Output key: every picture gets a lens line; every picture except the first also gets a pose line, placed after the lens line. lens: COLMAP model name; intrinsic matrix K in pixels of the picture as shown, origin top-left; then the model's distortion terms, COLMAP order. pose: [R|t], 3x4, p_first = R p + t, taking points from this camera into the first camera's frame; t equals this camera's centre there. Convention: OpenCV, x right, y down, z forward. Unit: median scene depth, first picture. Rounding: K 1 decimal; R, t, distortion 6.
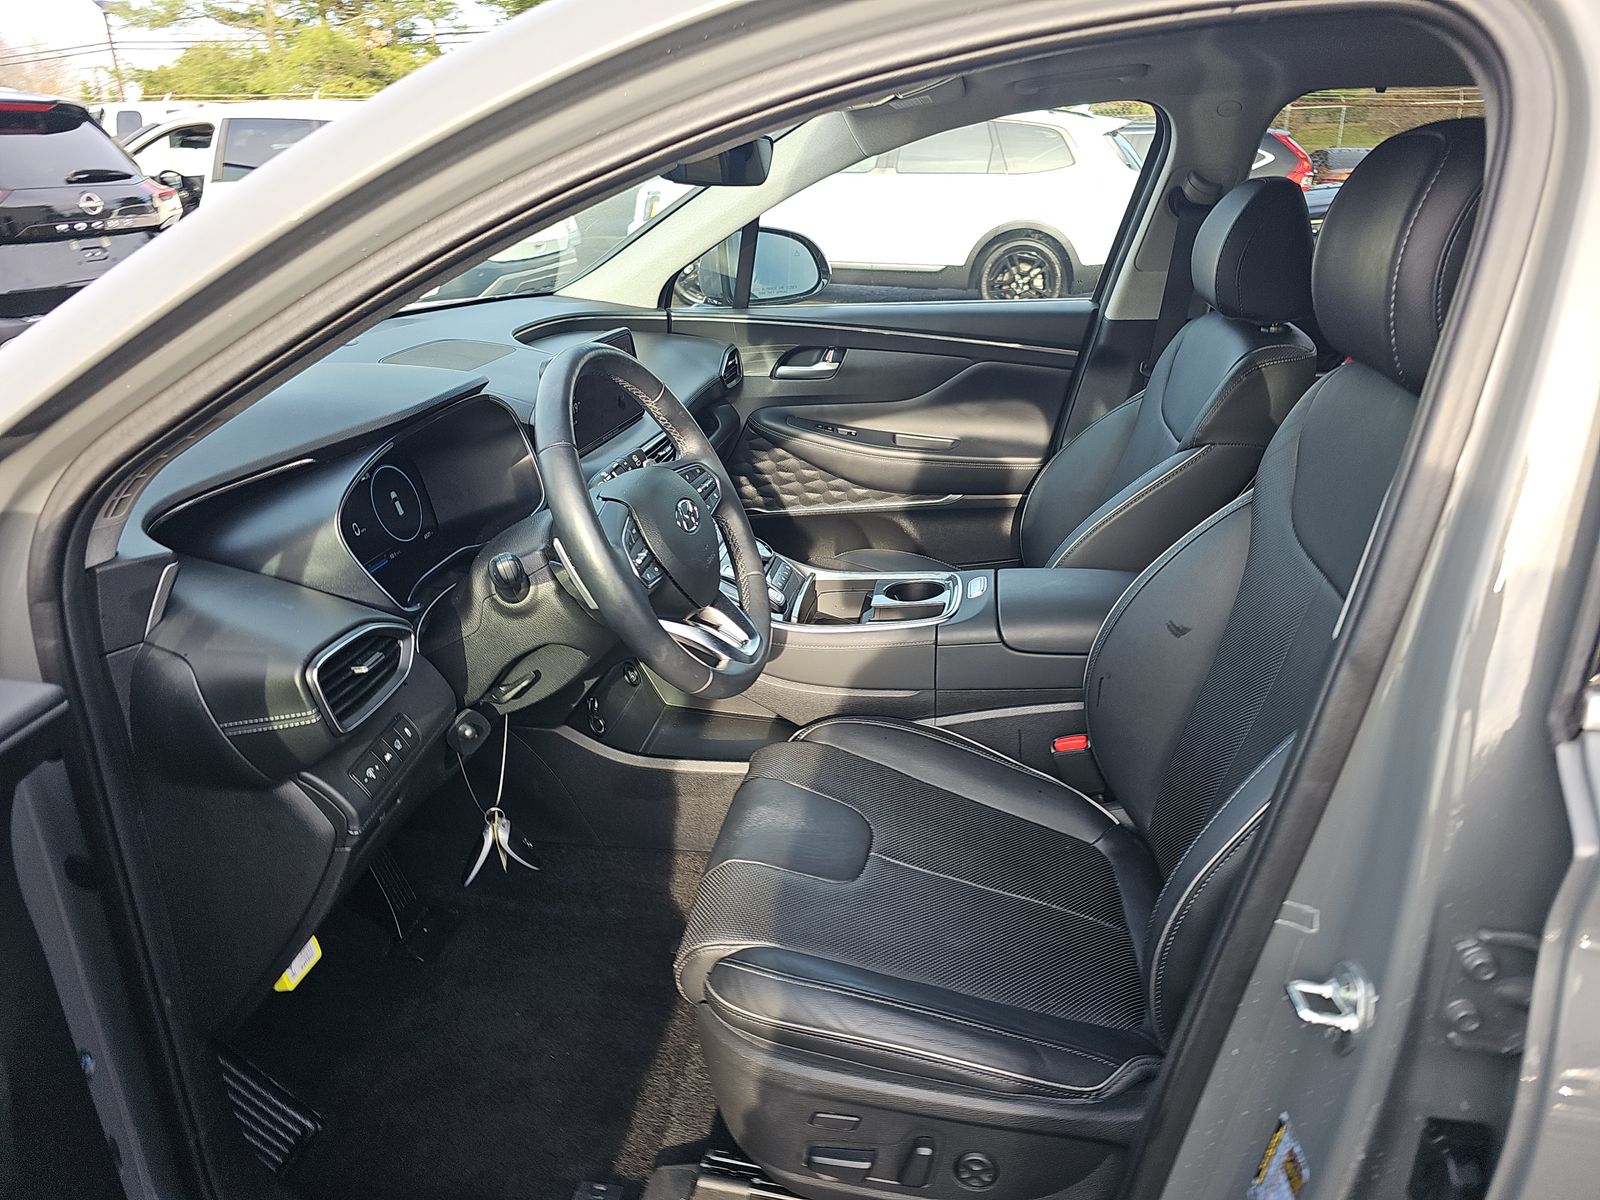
lens RADIAL K [[1078.5, 0, 800.0], [0, 1078.5, 600.0], [0, 0, 1]] dist [0.010714, 0.000526]
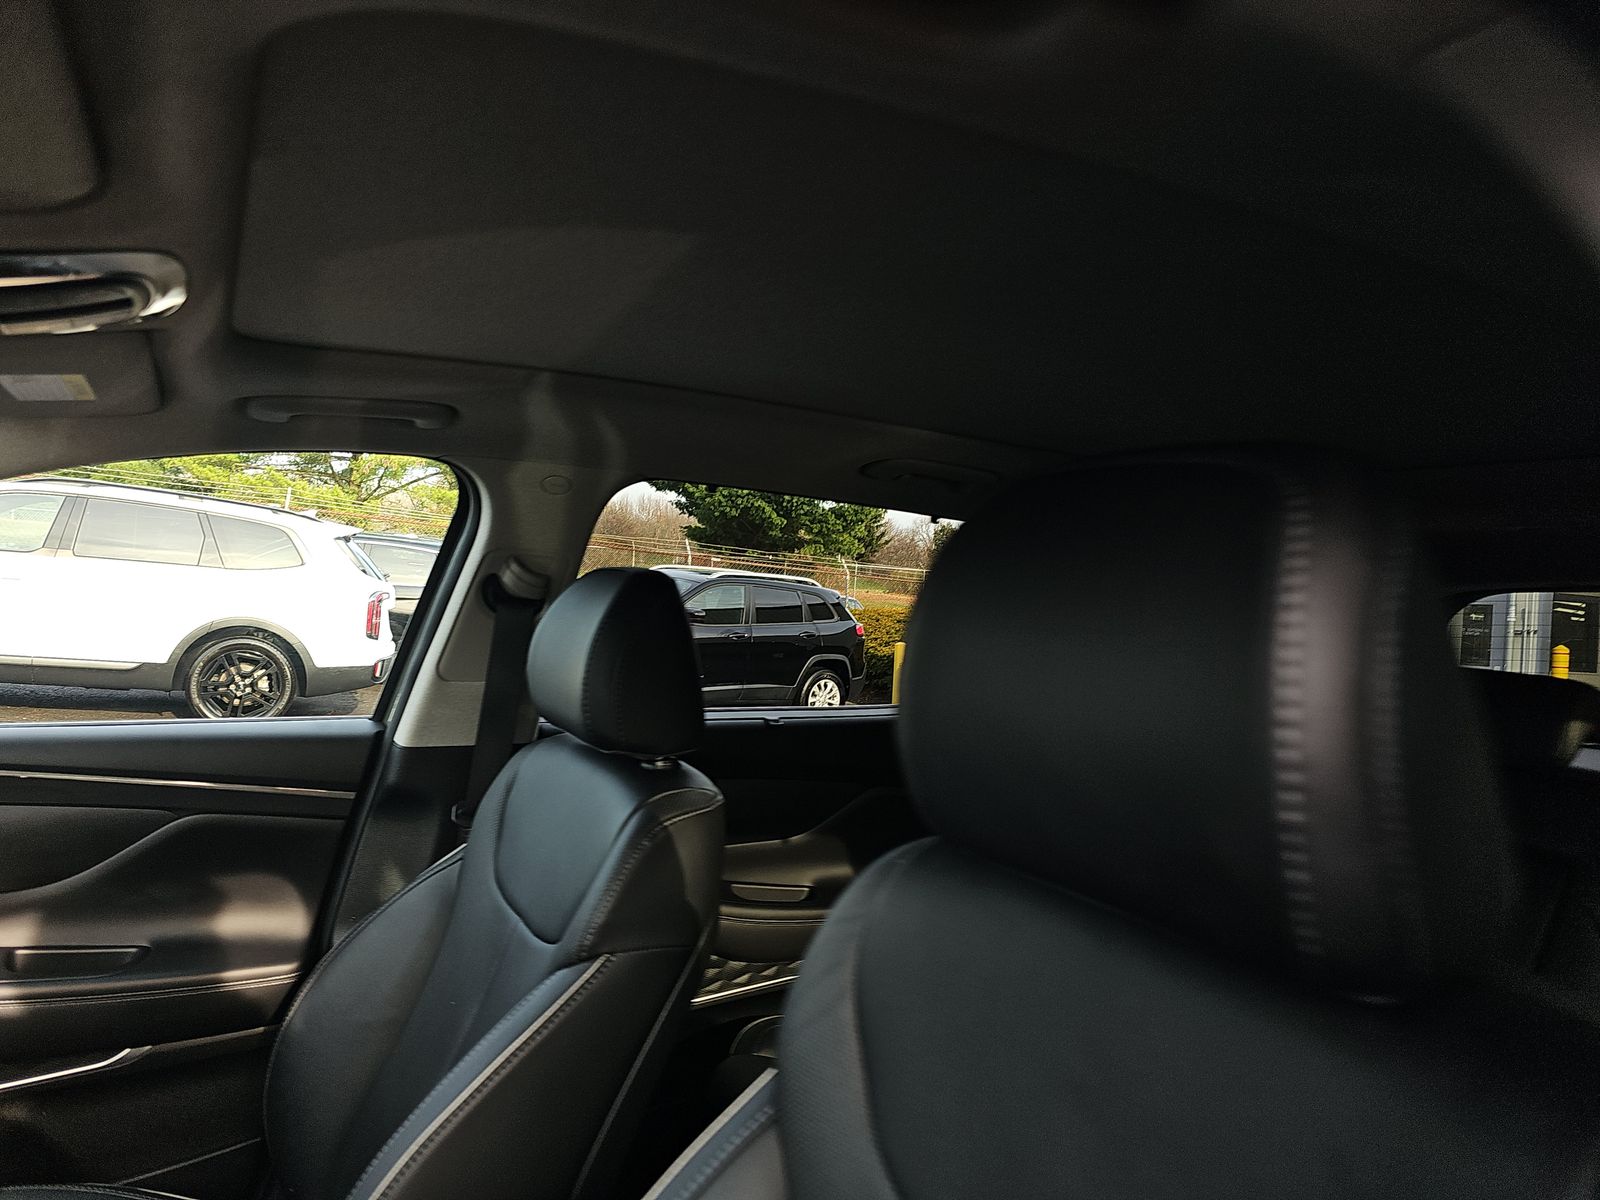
lens RADIAL K [[1078.5, 0, 800.0], [0, 1078.5, 600.0], [0, 0, 1]] dist [0.010714, 0.000526]
pose [[0.782107, 0.071277, 0.619054, 0.047616], [0.154801, 0.940072, -0.303812, -0.092907], [-0.603610, 0.333444, 0.724203, 0.296667]]
